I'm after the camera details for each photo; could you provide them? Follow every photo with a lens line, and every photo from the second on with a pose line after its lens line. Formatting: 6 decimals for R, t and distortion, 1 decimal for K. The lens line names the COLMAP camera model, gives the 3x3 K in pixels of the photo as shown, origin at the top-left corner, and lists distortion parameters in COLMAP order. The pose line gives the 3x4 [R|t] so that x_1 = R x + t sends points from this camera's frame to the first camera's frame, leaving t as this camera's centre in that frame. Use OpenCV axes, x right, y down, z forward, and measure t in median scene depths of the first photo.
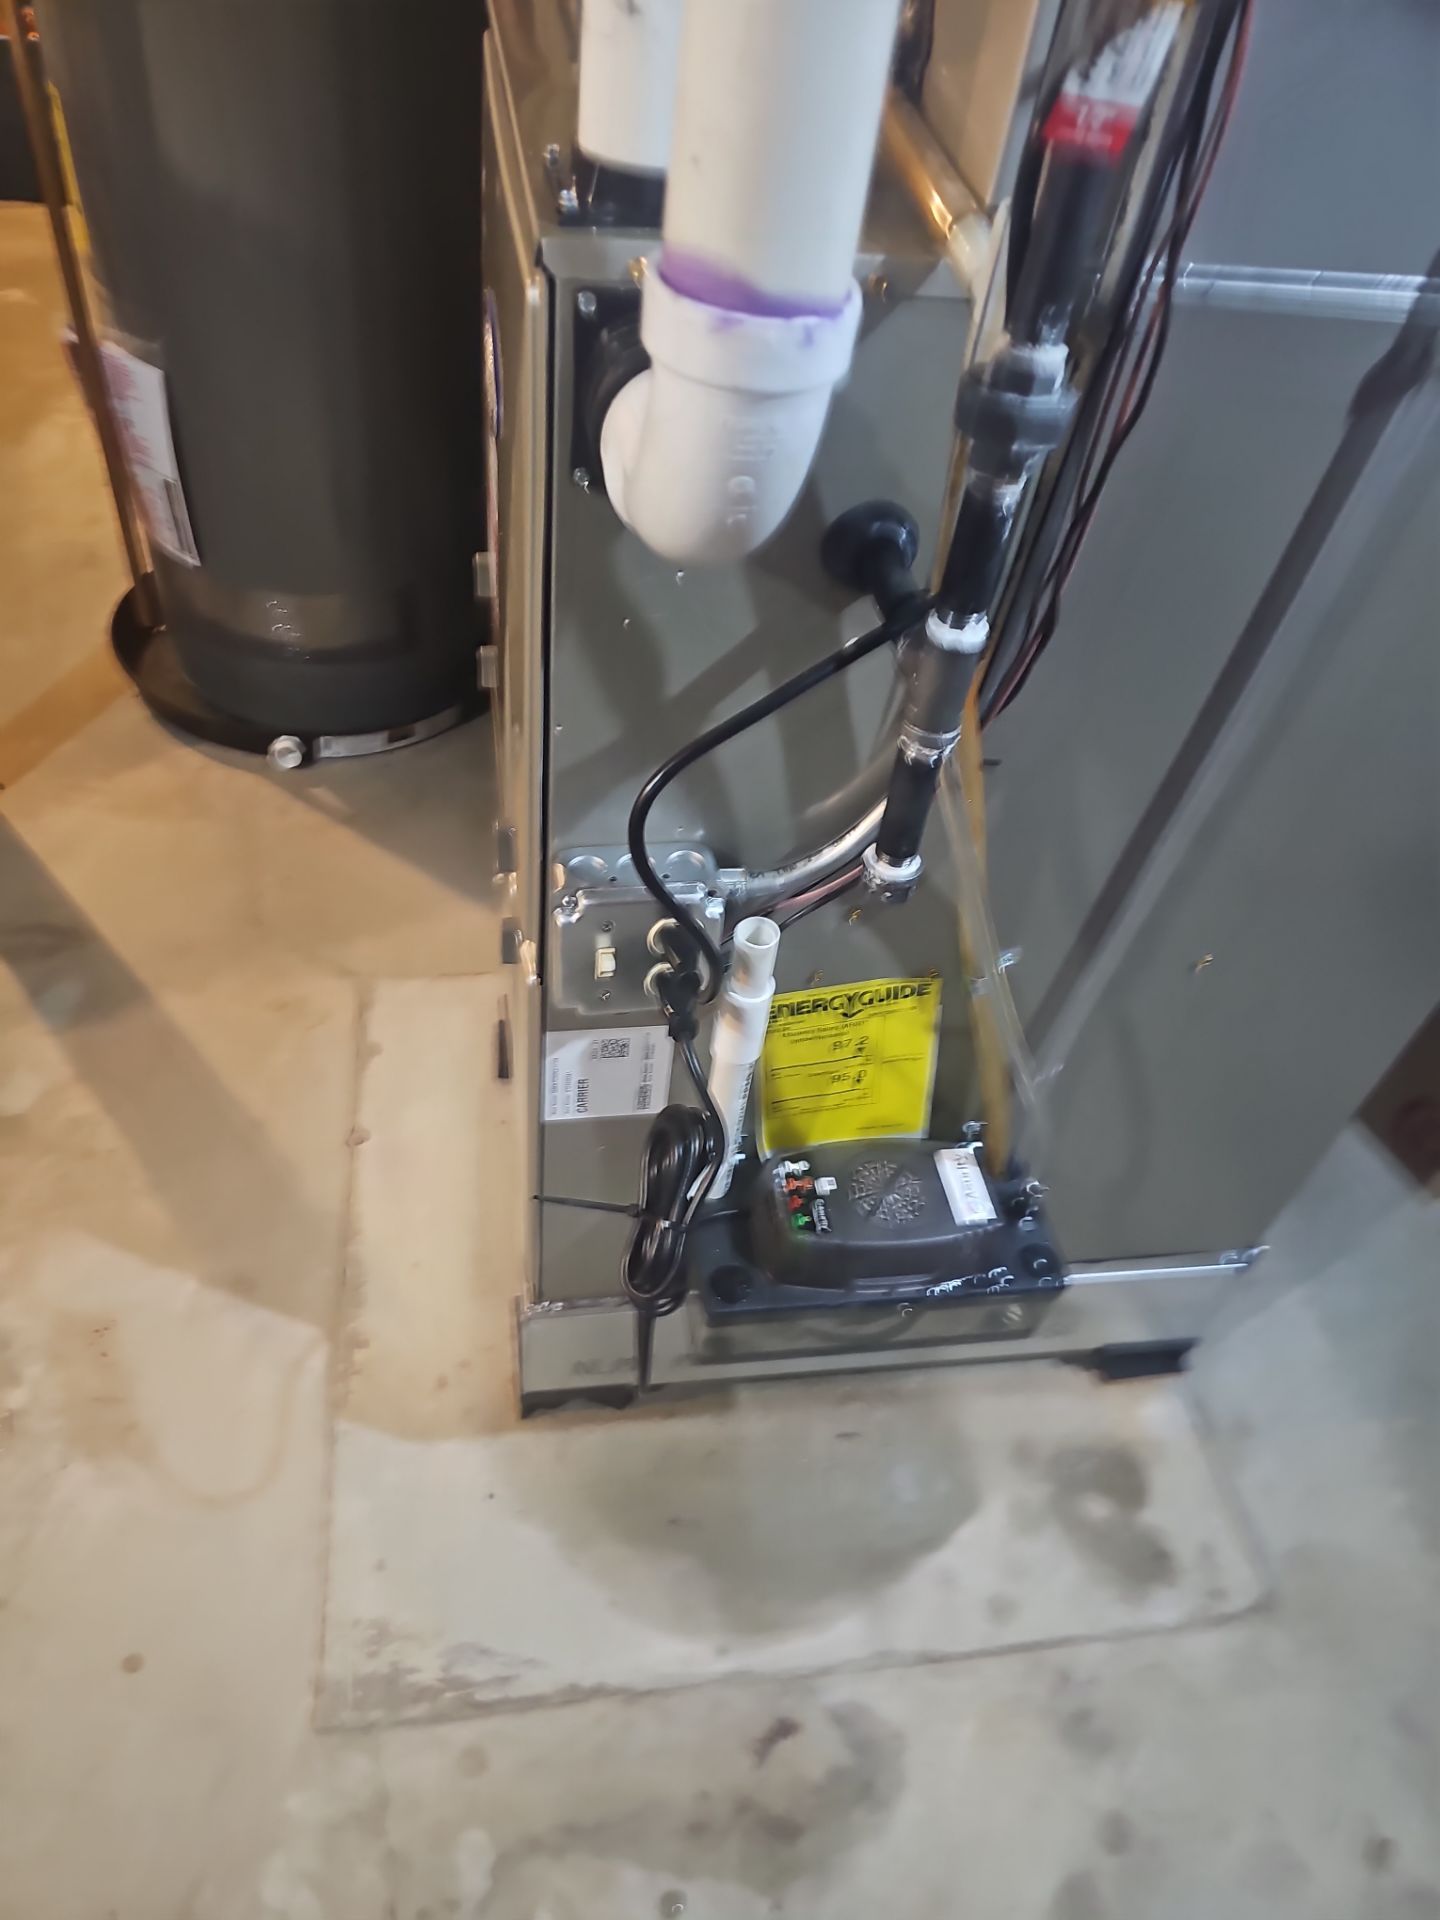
lens RADIAL K [[1268.9, 0, 709.9], [0, 1268.9, 963.6], [0, 0, 1]] dist [-0.003022, -0.002155]
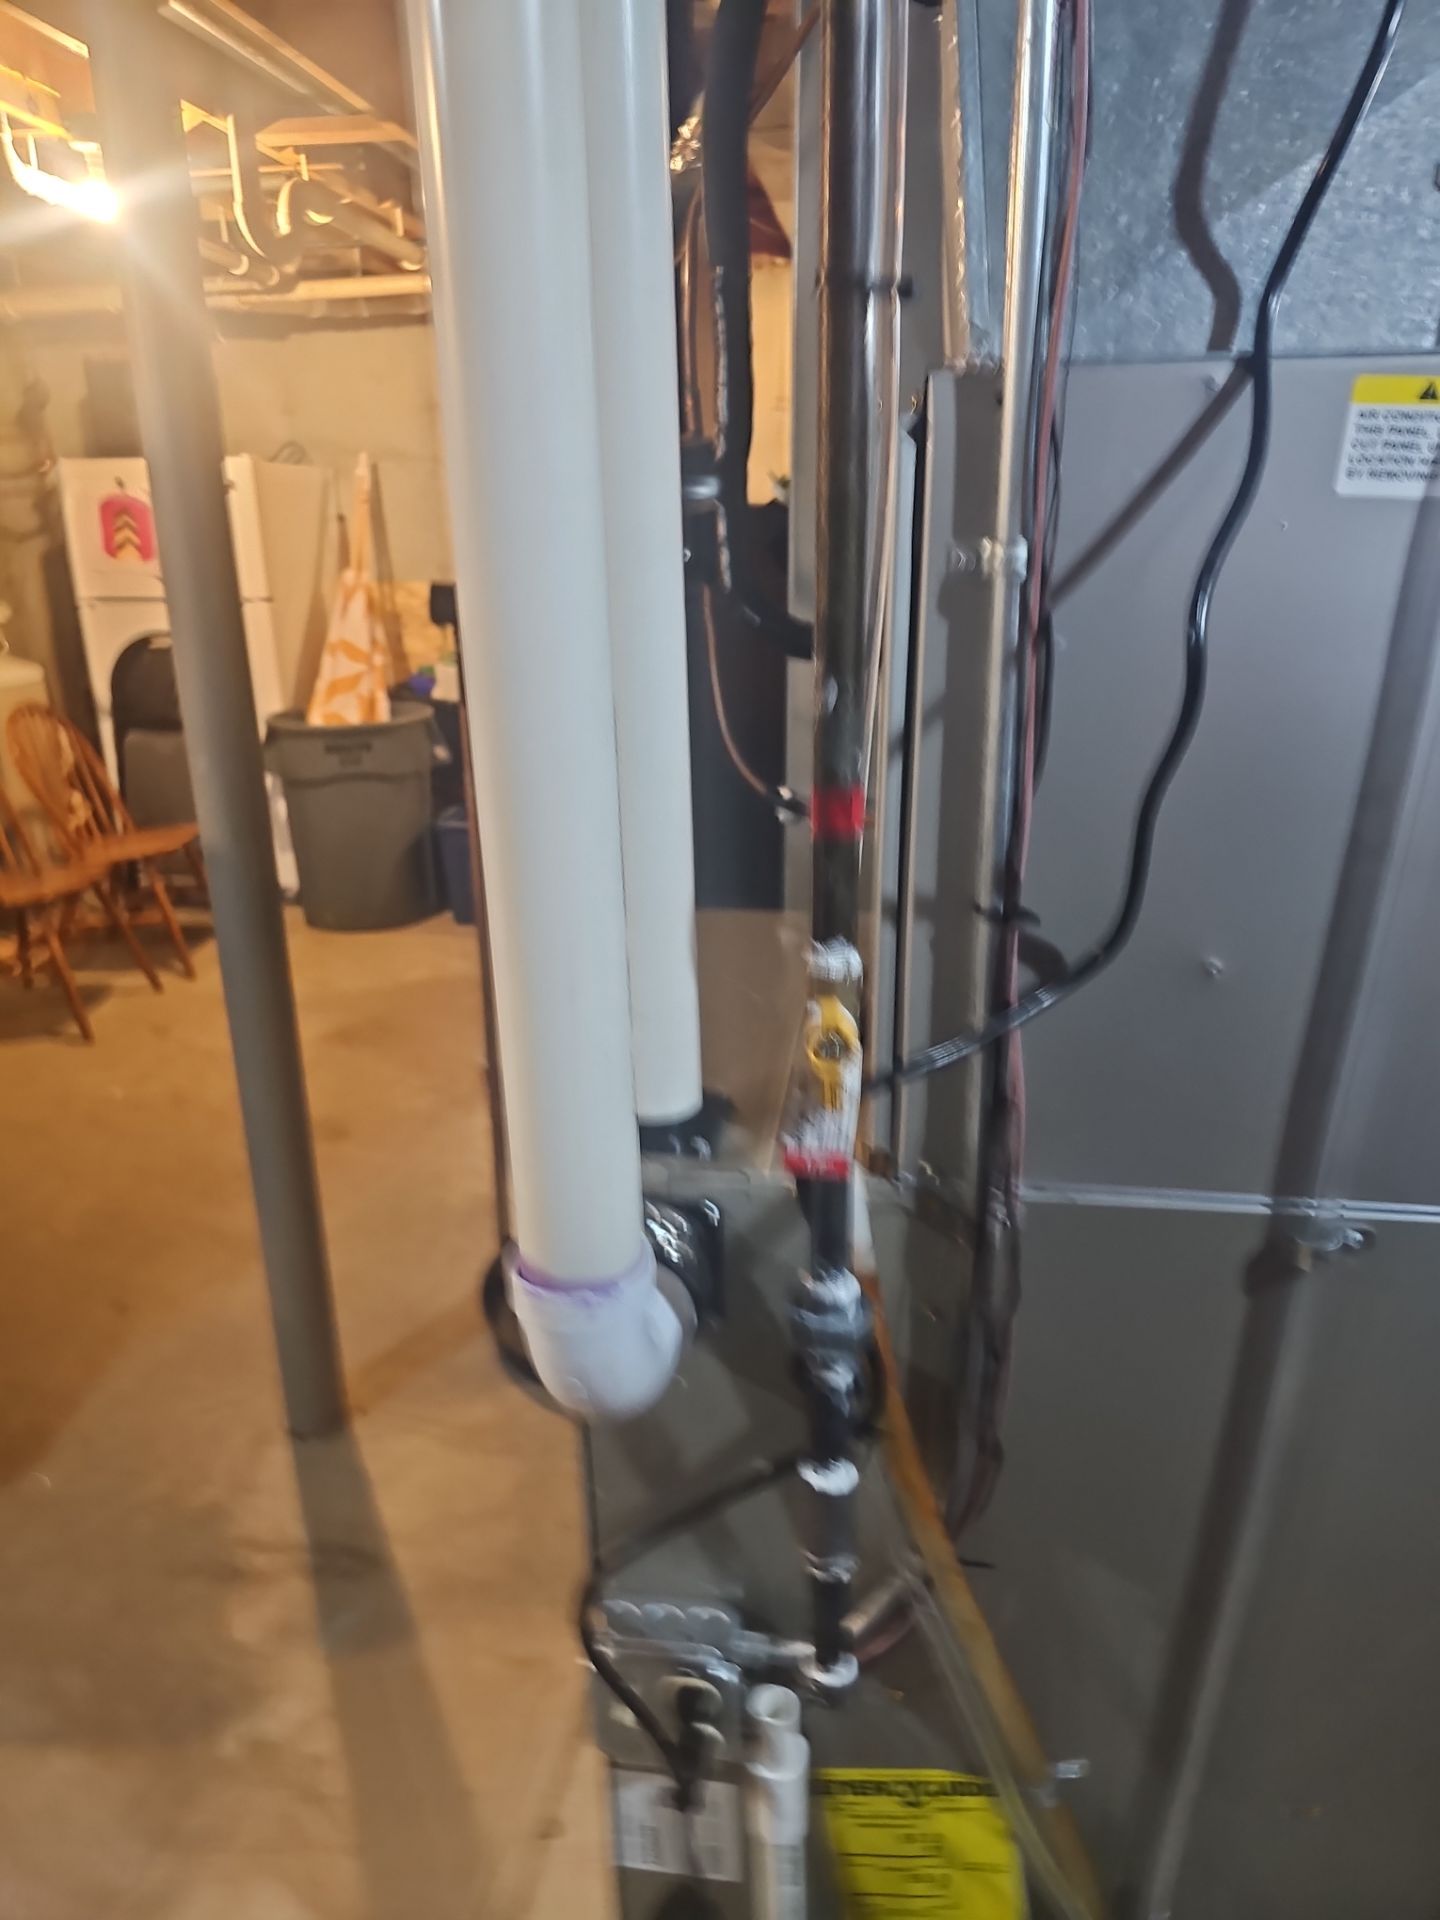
lens RADIAL K [[1268.9, 0, 709.9], [0, 1268.9, 963.6], [0, 0, 1]] dist [-0.003022, -0.002155]
pose [[0.946680, -0.016021, -0.321778, 0.230904], [-0.132323, 0.891301, -0.433675, -0.074984], [0.293749, 0.453130, 0.841656, -0.129610]]
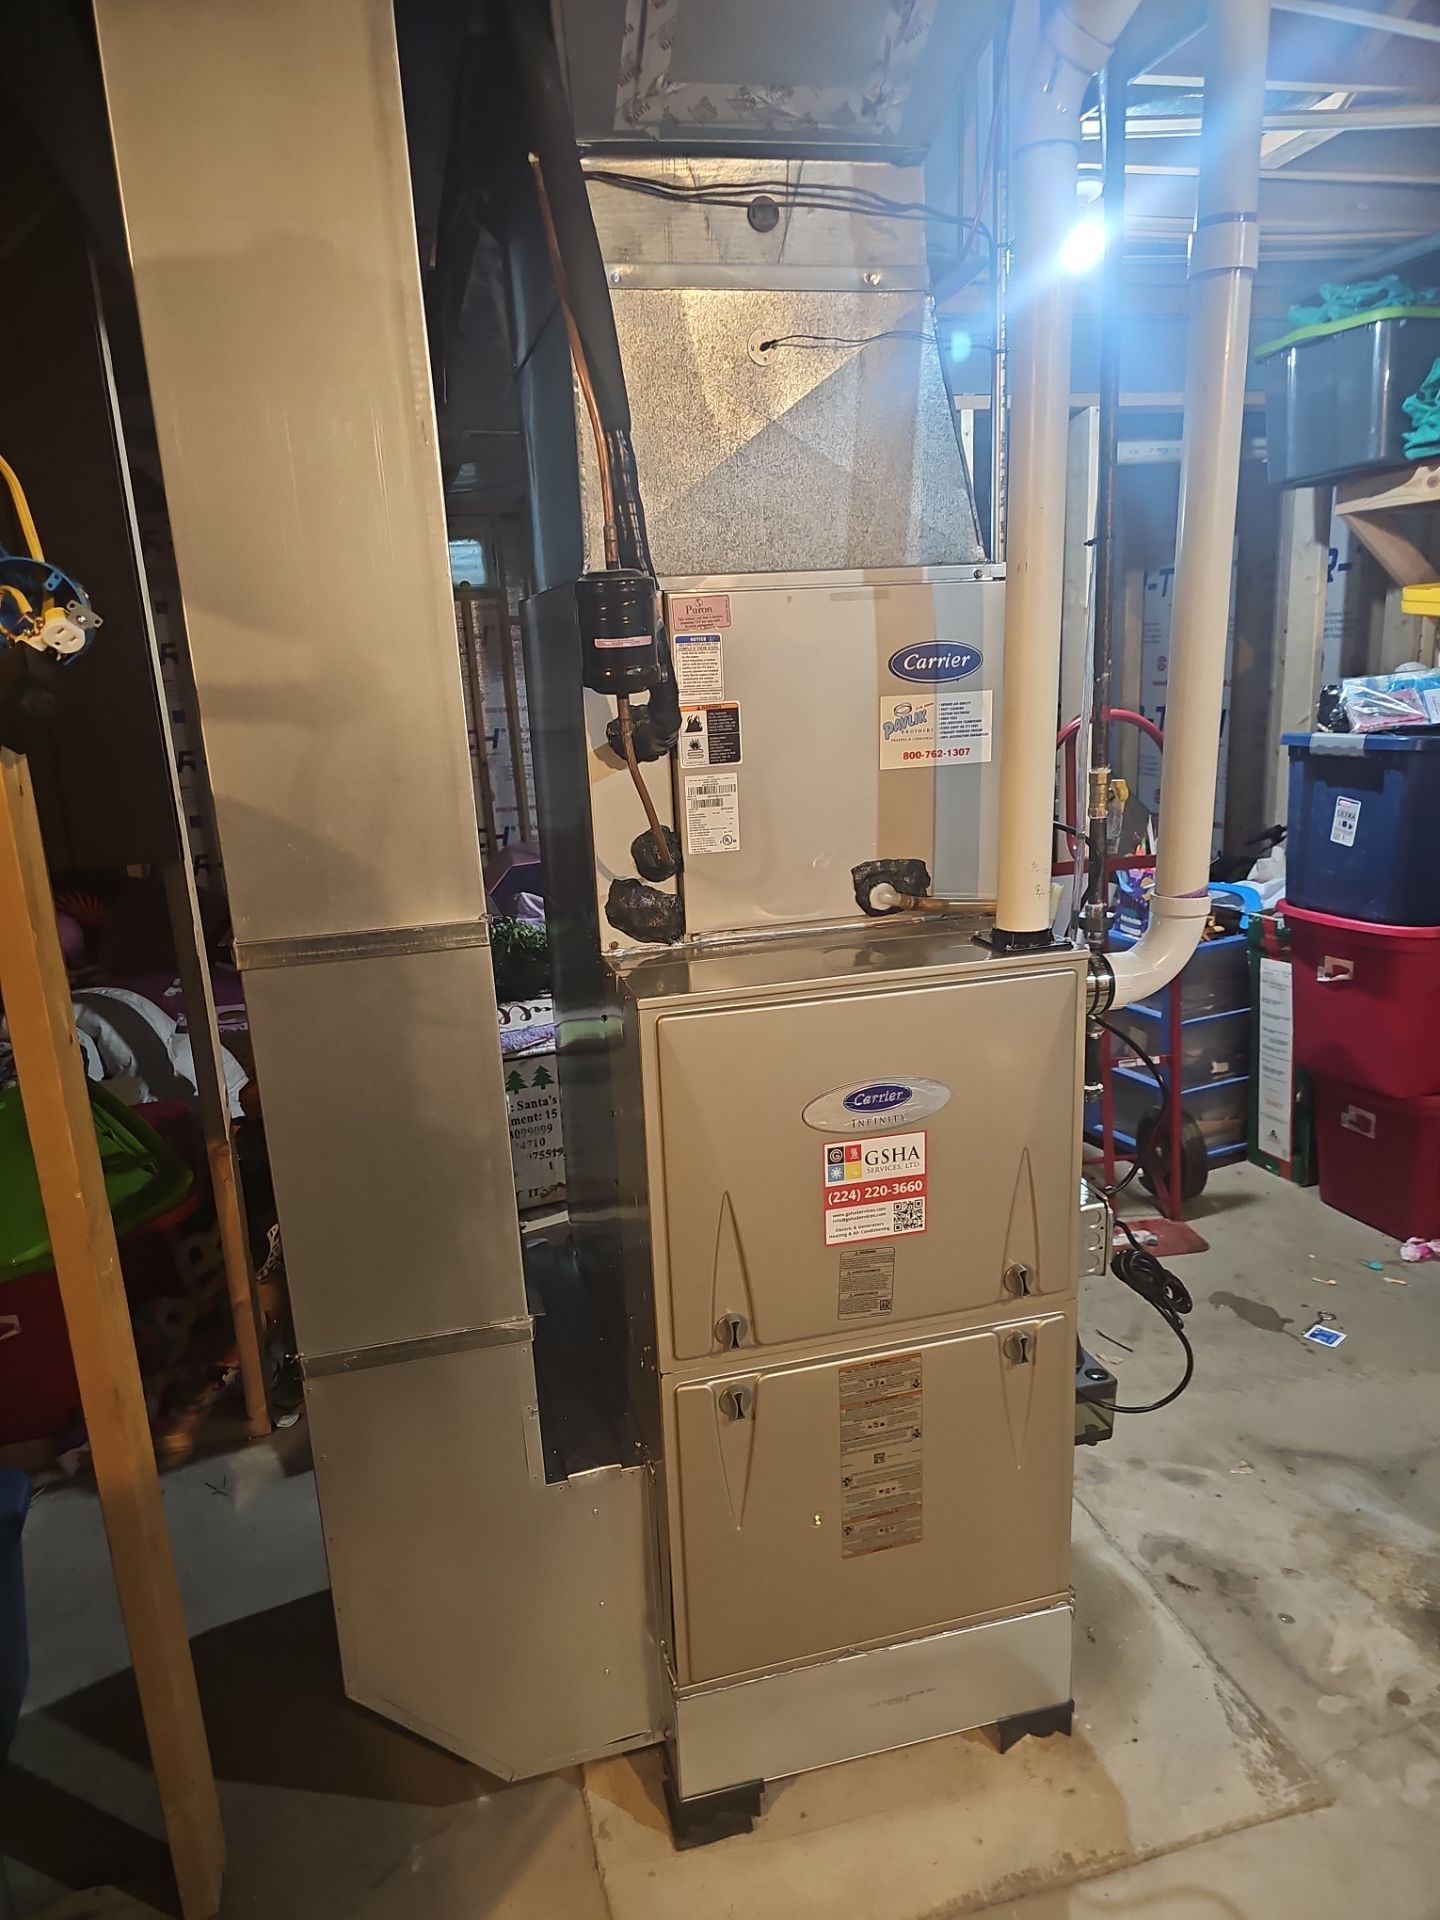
lens RADIAL K [[1231.4, 0, 680.0], [0, 1231.4, 963.8], [0, 0, 1]] dist [0.008644, -0.032963]
pose [[-0.089454, -0.335980, 0.937612, -1.188697], [0.740937, 0.606651, 0.288075, -0.909396], [-0.665591, 0.720480, 0.194673, 0.508693]]
